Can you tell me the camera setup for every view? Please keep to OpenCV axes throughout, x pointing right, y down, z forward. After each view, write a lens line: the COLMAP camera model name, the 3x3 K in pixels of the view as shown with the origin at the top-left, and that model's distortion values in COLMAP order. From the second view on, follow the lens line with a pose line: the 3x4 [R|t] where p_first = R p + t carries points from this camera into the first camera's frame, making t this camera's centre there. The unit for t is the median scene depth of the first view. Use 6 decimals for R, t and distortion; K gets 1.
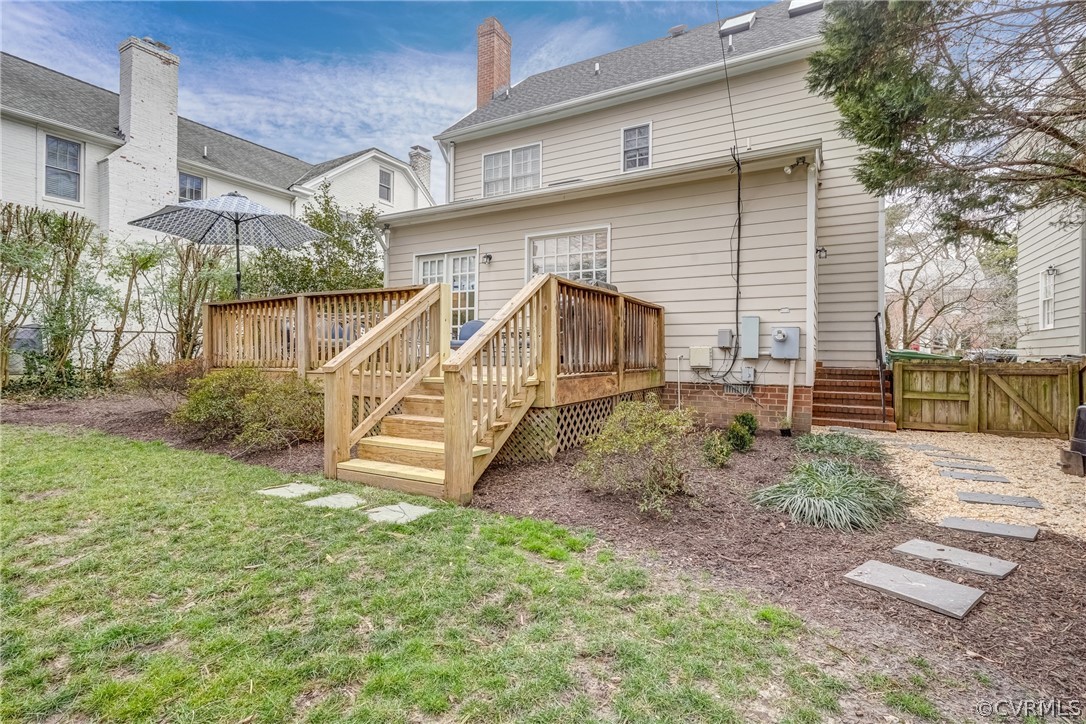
lens RADIAL K [[492.6, 0, 546.7], [0, 492.6, 360.3], [0, 0, 1]] dist [-0.005432, 0.002457]
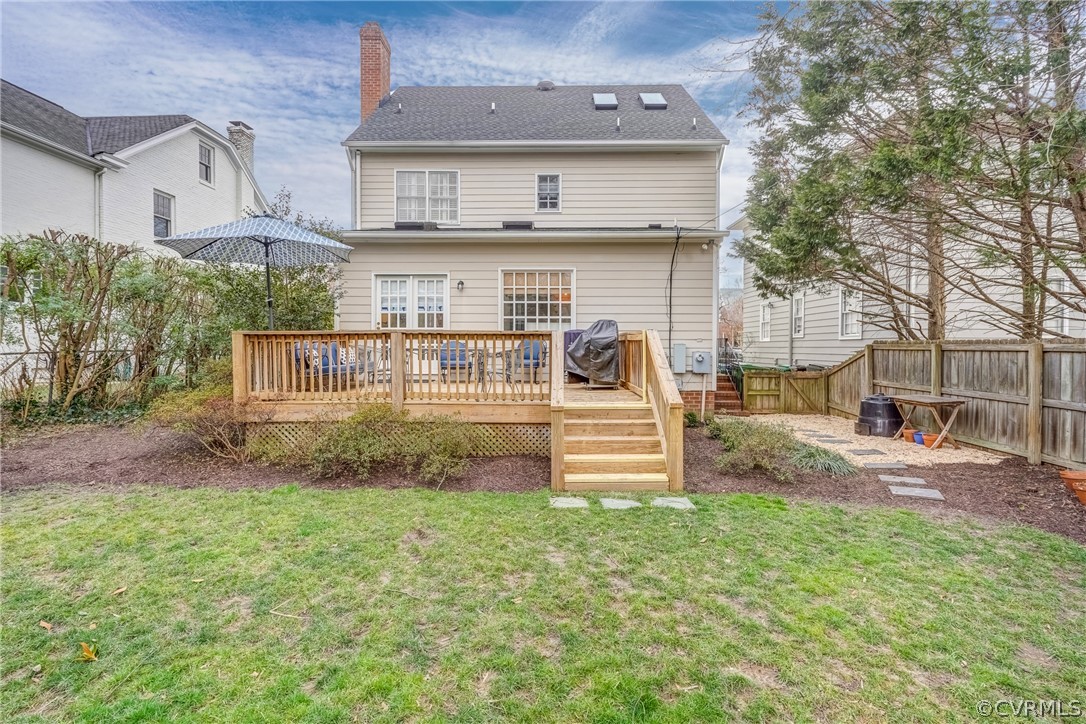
lens RADIAL K [[492.6, 0, 532.7], [0, 492.6, 356.2], [0, 0, 1]] dist [-0.005432, 0.002457]
pose [[0.879735, -0.016734, 0.475171, -0.506896], [0.009500, 0.999800, 0.017621, -0.064391], [-0.475370, -0.010988, 0.879717, -0.049616]]
